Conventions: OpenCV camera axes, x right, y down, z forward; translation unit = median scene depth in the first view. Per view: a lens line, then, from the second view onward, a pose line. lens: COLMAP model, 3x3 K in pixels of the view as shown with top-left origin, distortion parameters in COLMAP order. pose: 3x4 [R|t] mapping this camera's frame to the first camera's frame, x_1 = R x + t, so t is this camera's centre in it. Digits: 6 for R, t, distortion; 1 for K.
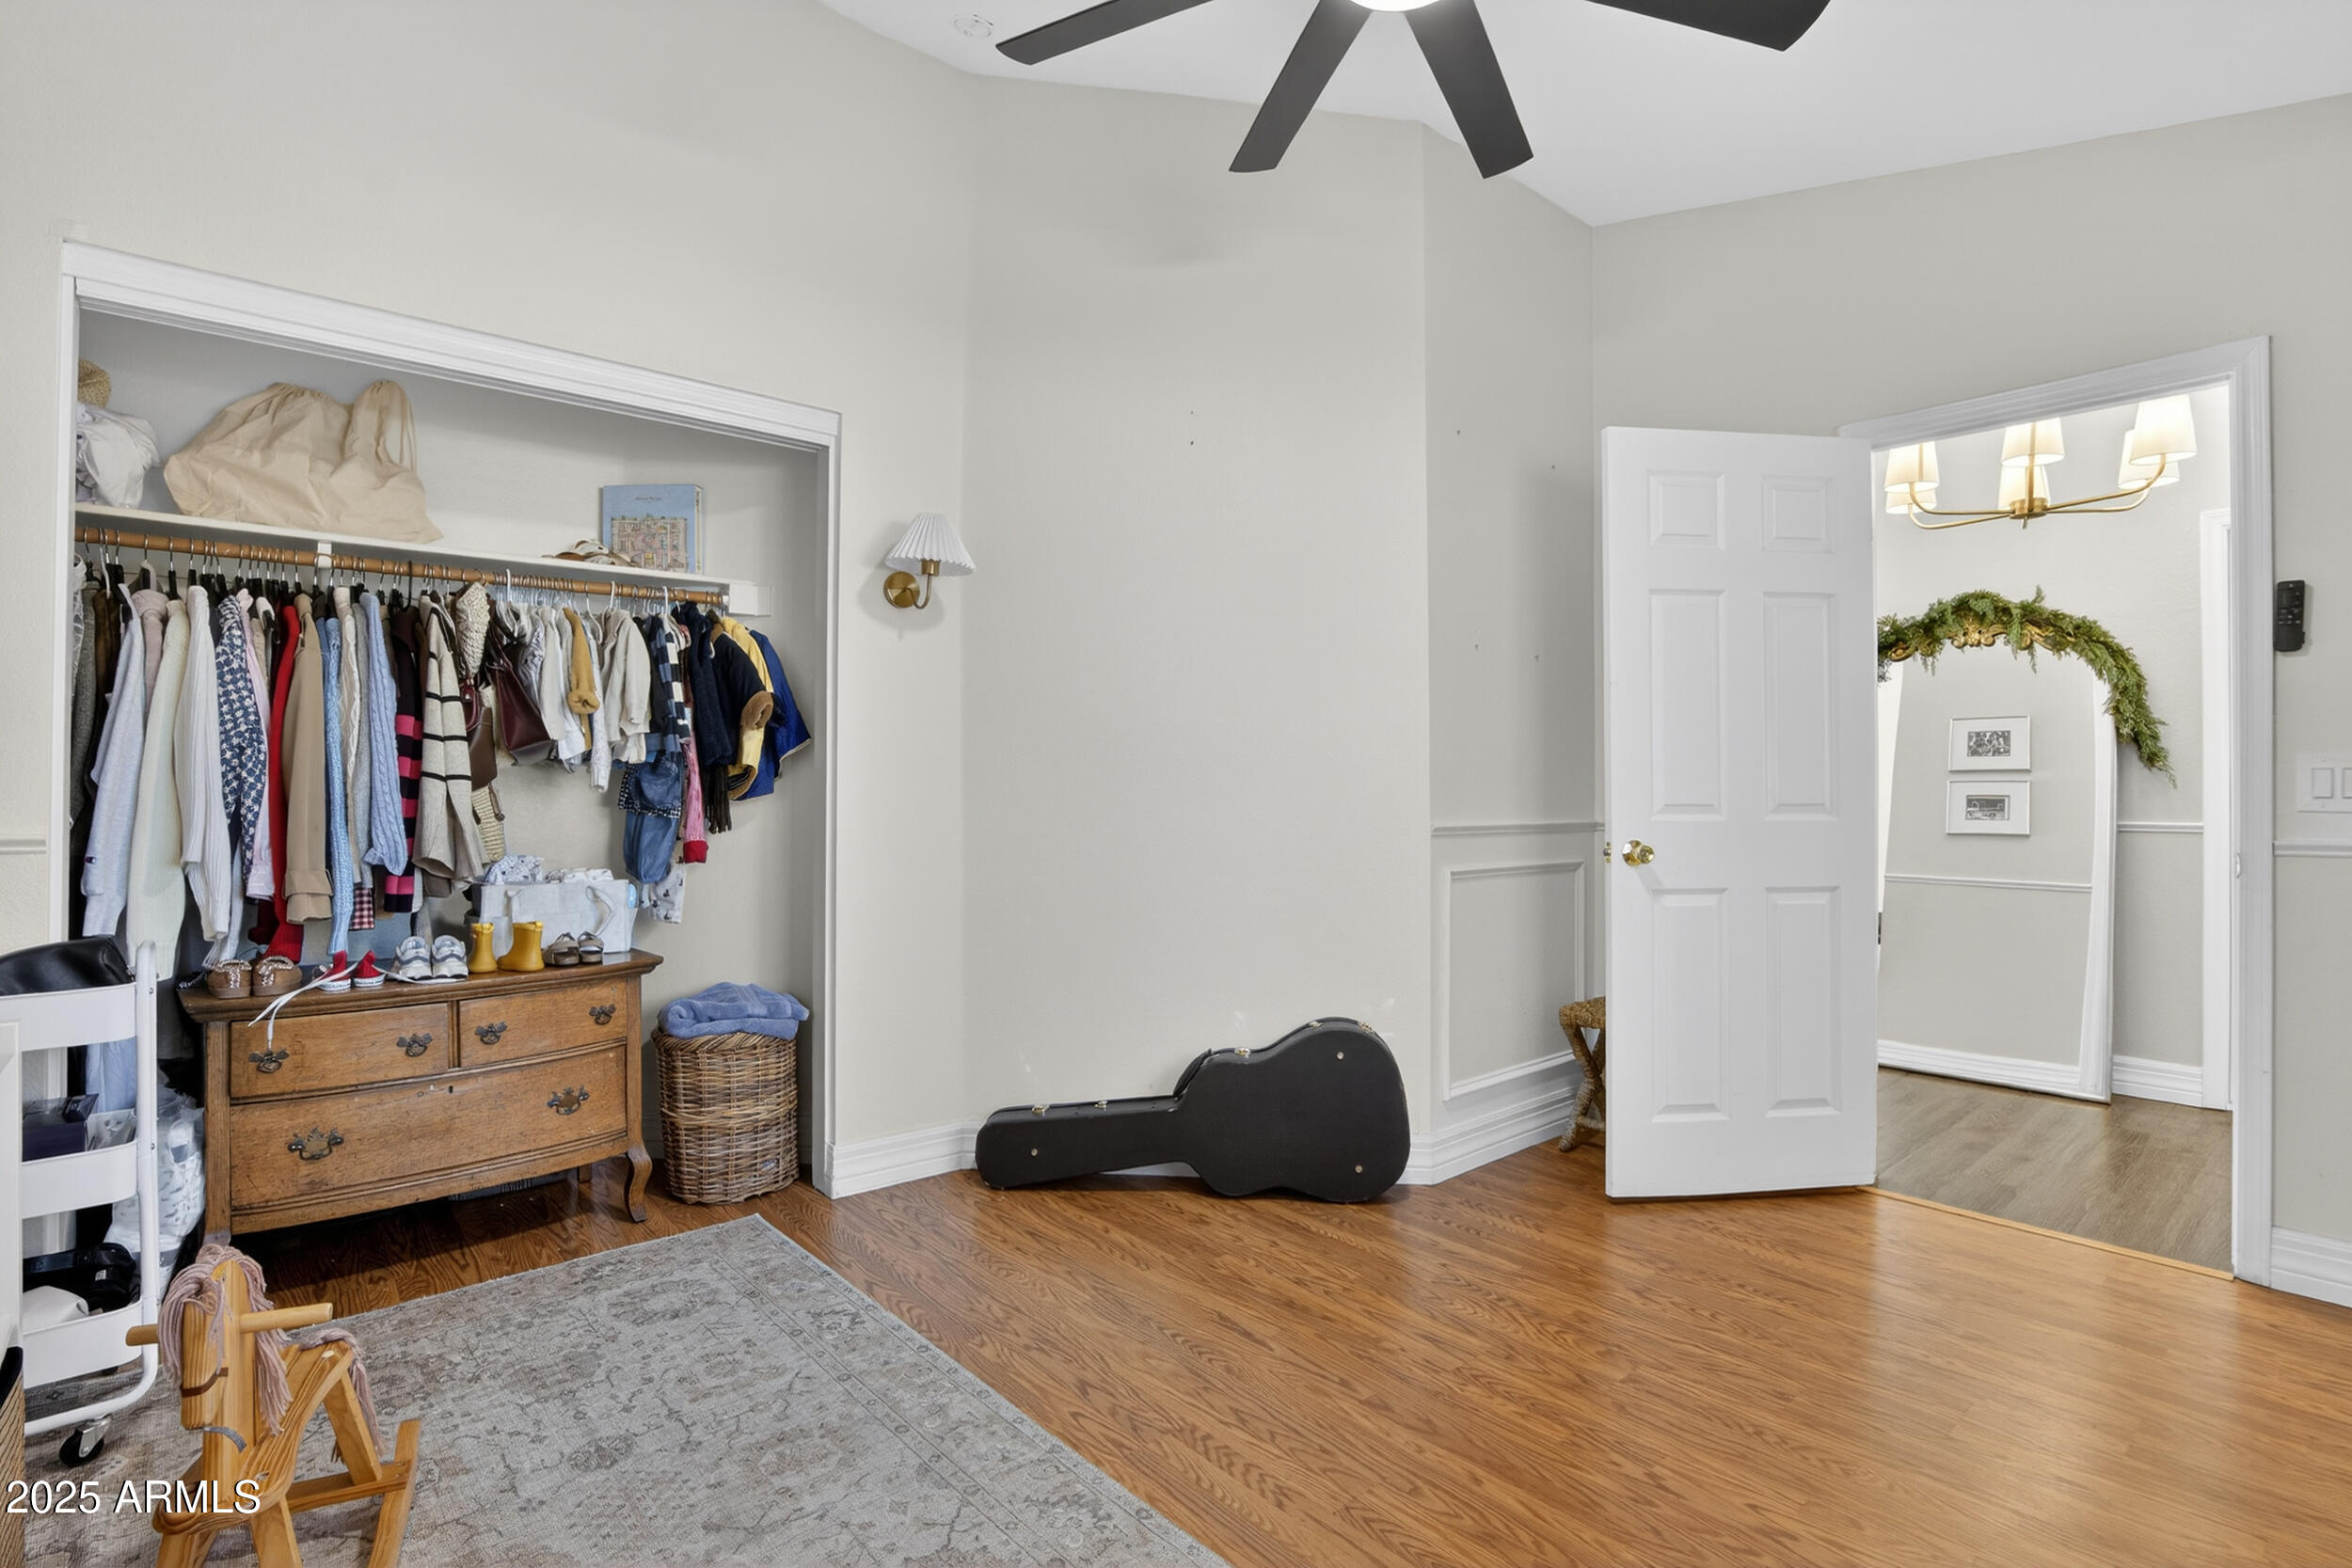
lens RADIAL K [[1087.7, 0, 1176.0], [0, 1087.7, 784.0], [0, 0, 1]] dist [-0.032305, 0.000465]
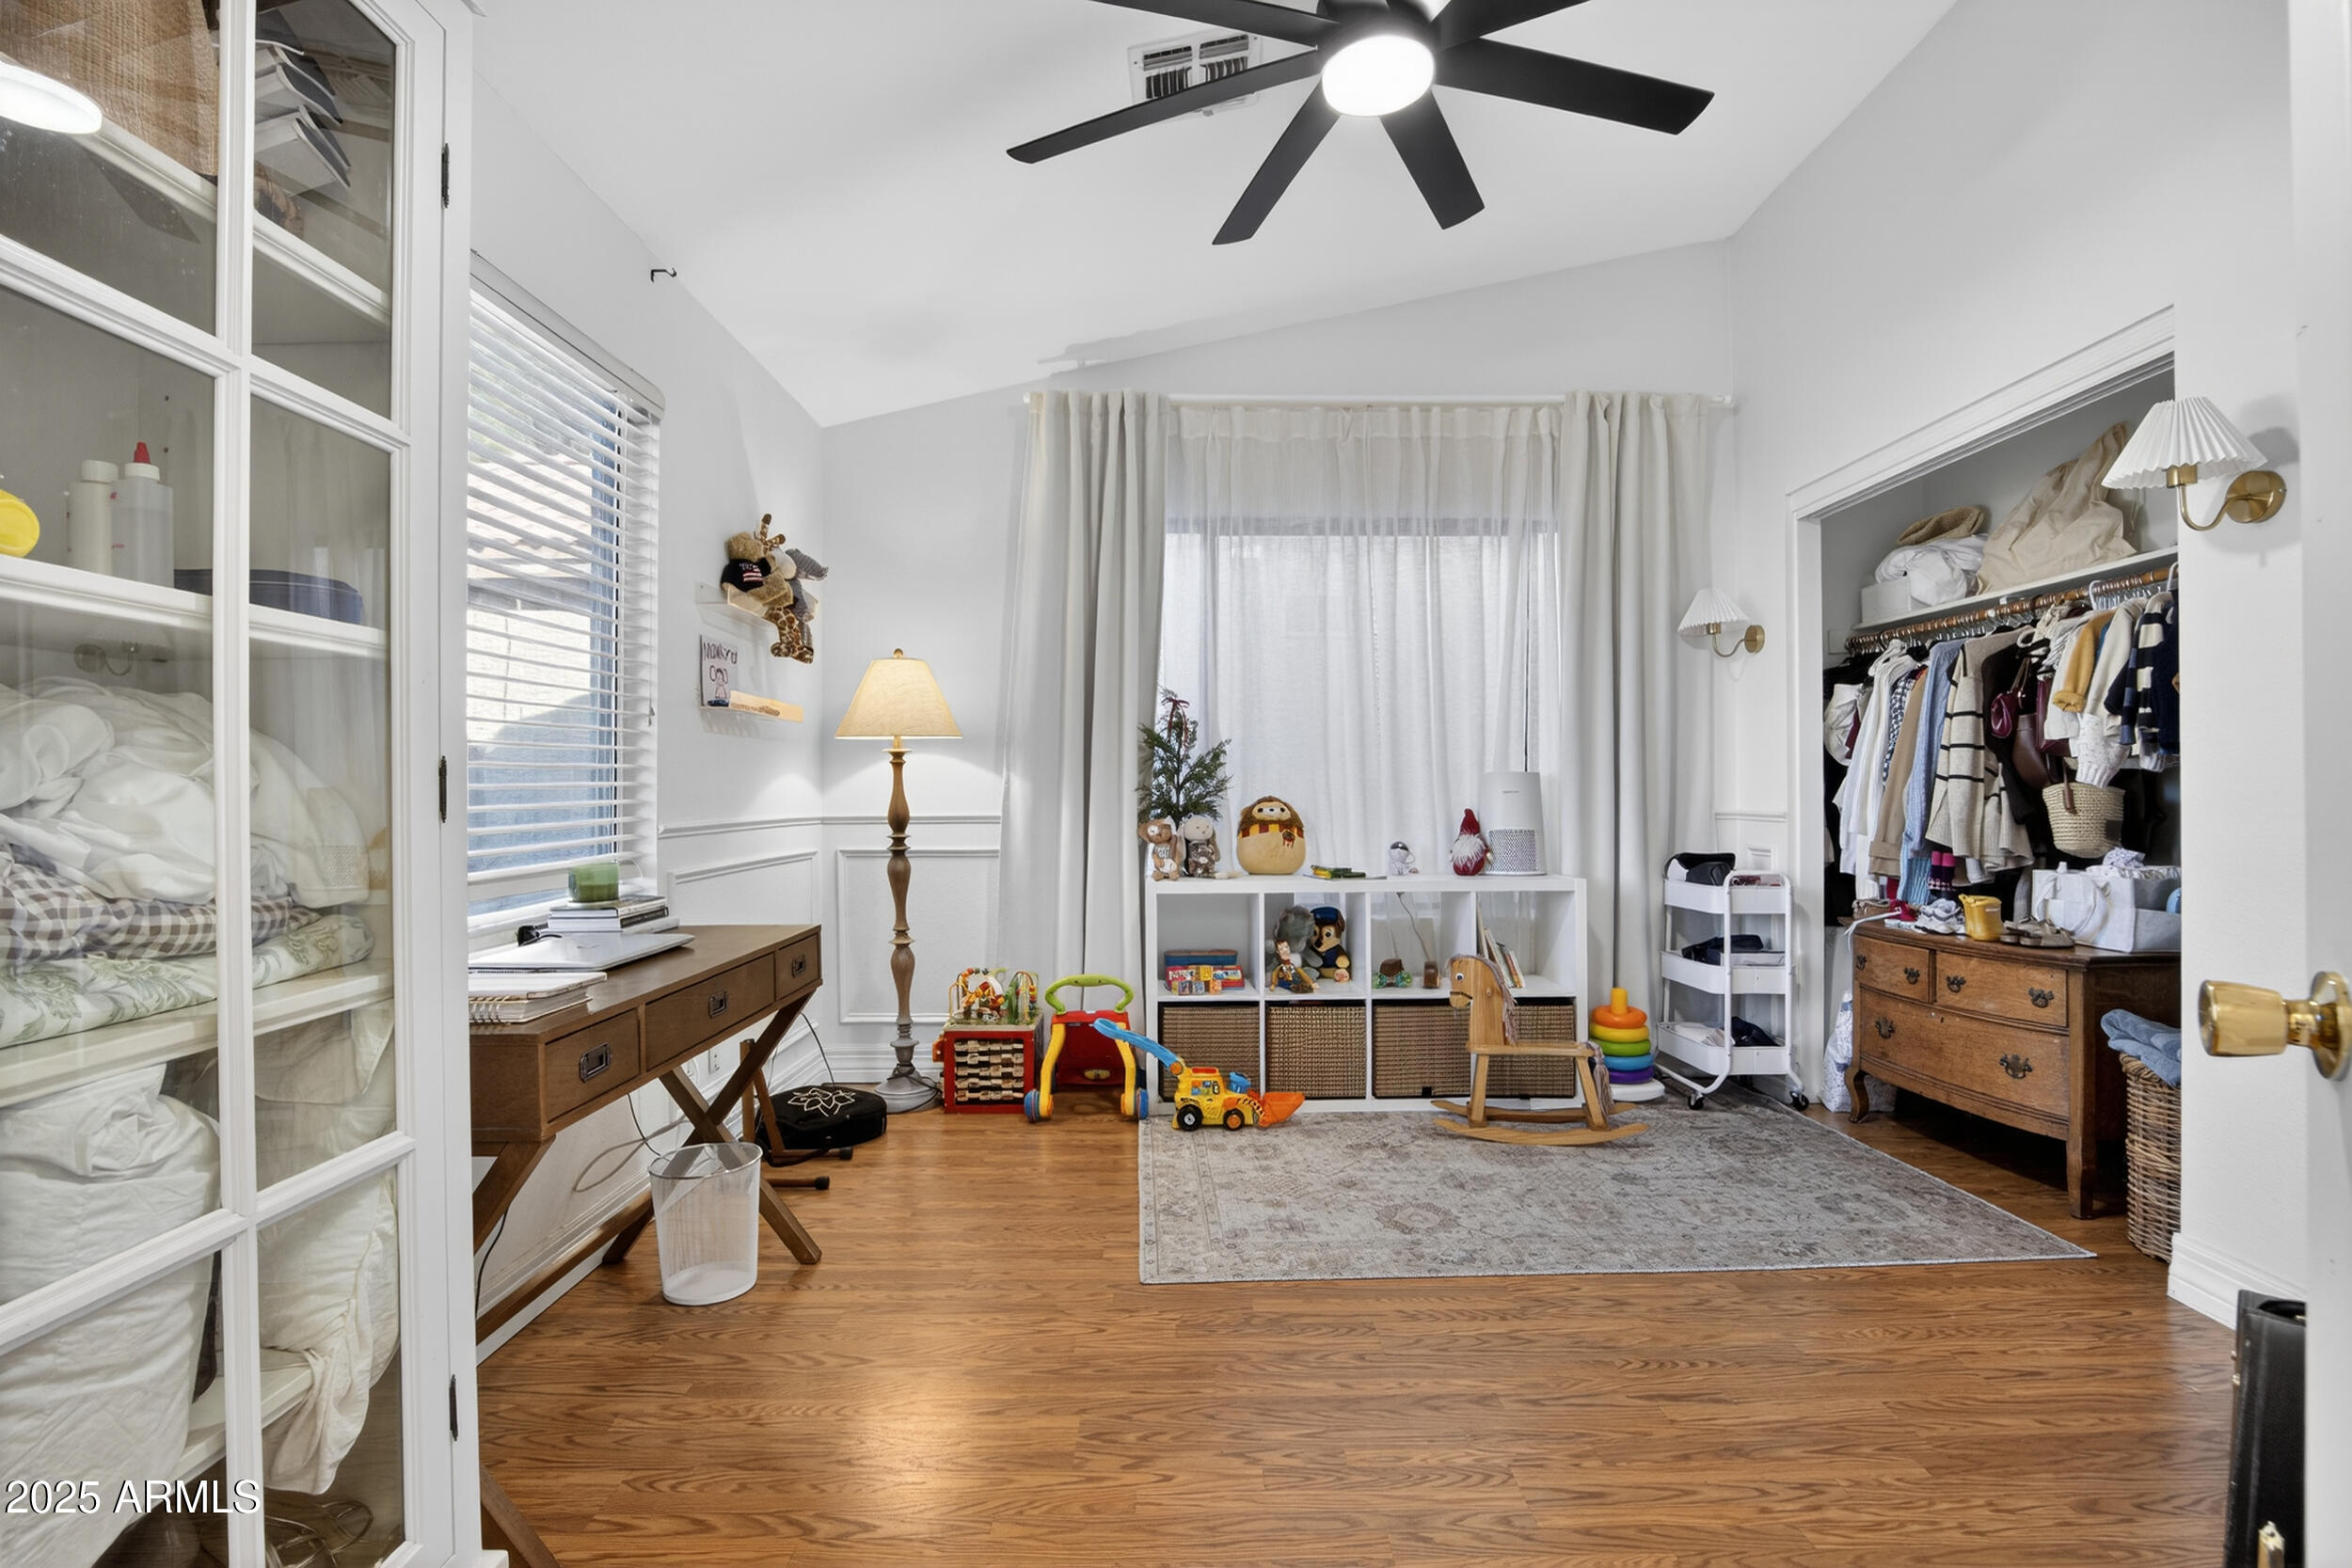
lens RADIAL K [[1087.7, 0, 1176.0], [0, 1087.7, 784.0], [0, 0, 1]] dist [-0.032305, 0.000465]
pose [[-0.644628, -0.007178, -0.764463, 0.965071], [0.006556, 0.999867, -0.014917, 0.016909], [0.764468, -0.014627, -0.644495, 1.214759]]
